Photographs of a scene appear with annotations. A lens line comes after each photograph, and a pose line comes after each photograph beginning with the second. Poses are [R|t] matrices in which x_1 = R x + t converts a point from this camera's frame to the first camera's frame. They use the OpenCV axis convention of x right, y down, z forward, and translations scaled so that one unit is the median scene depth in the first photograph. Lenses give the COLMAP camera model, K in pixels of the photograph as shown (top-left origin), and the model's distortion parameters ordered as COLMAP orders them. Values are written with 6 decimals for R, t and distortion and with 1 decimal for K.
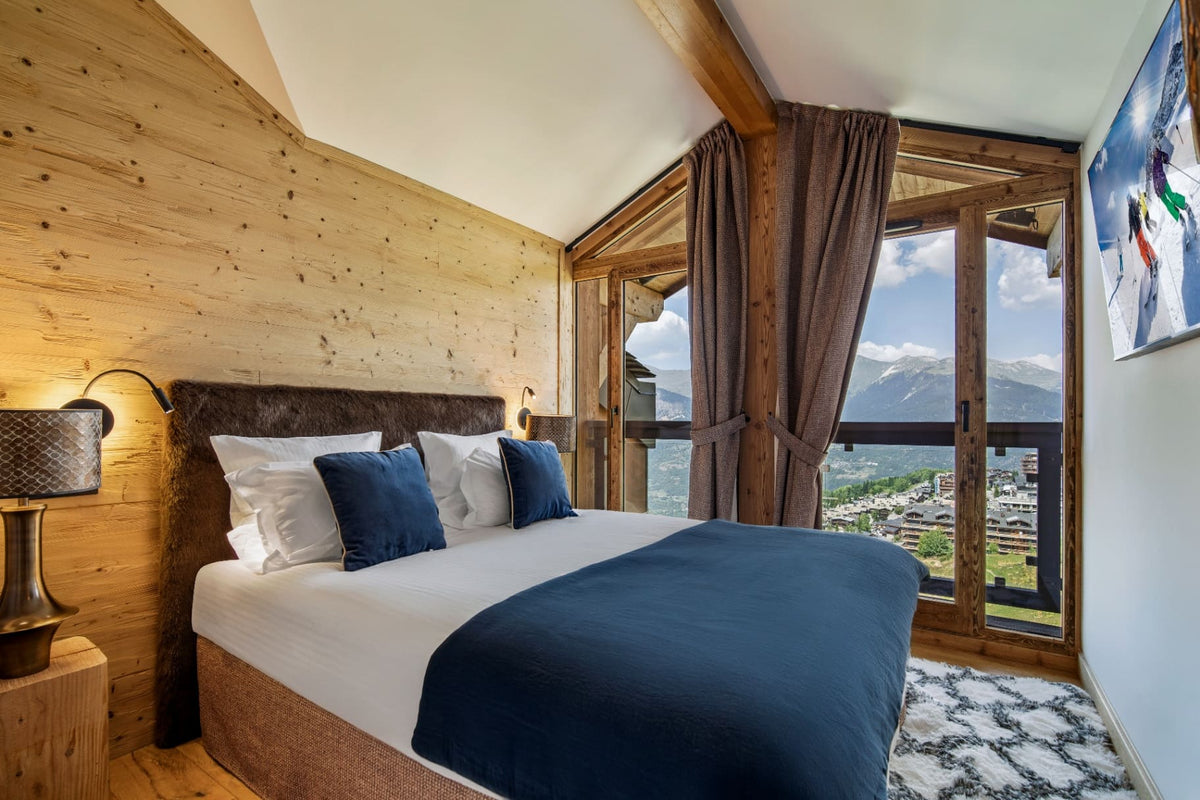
lens RADIAL K [[551.7, 0, 602.0], [0, 551.7, 415.6], [0, 0, 1]] dist [-0.002174, -0.000221]
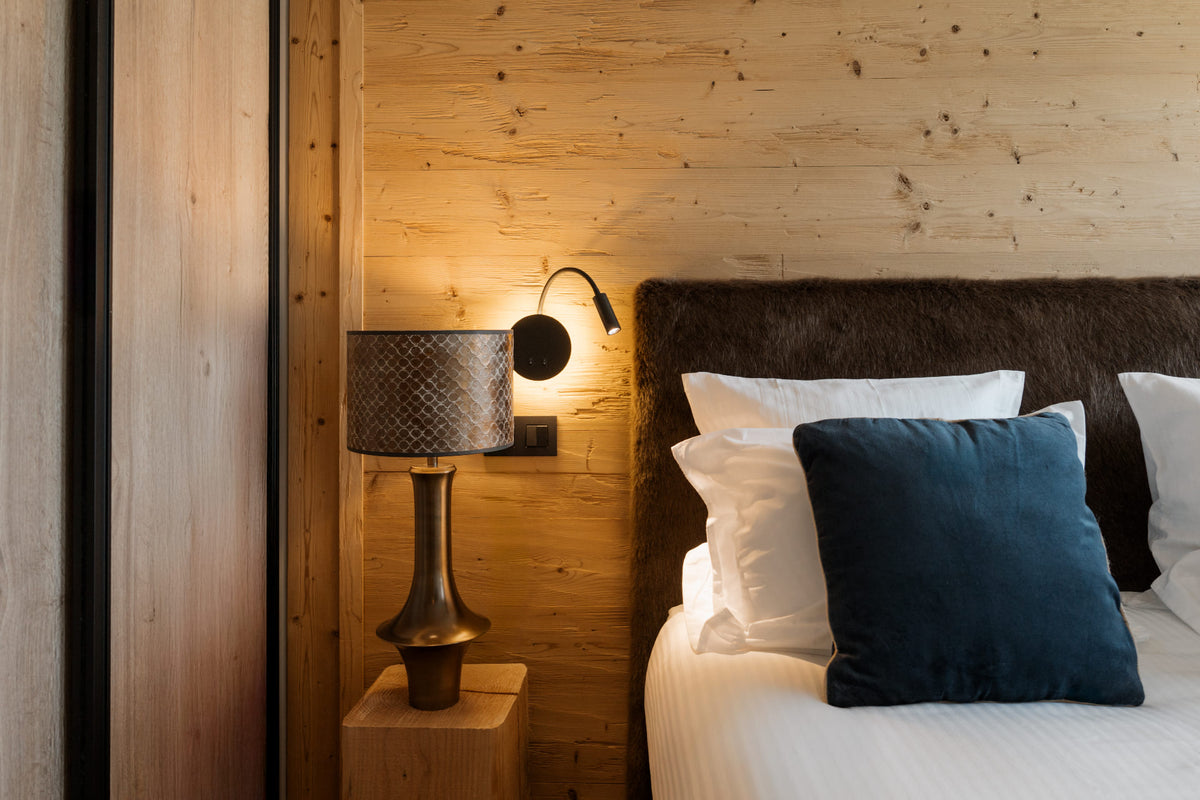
lens RADIAL K [[866.6, 0, 599.9], [0, 866.6, 323.2], [0, 0, 1]] dist [-0.010350, -0.002739]
pose [[0.514963, -0.026038, -0.856817, 0.018887], [0.009021, 0.999648, -0.024956, 0.006970], [0.857165, 0.005122, 0.515017, 0.478987]]
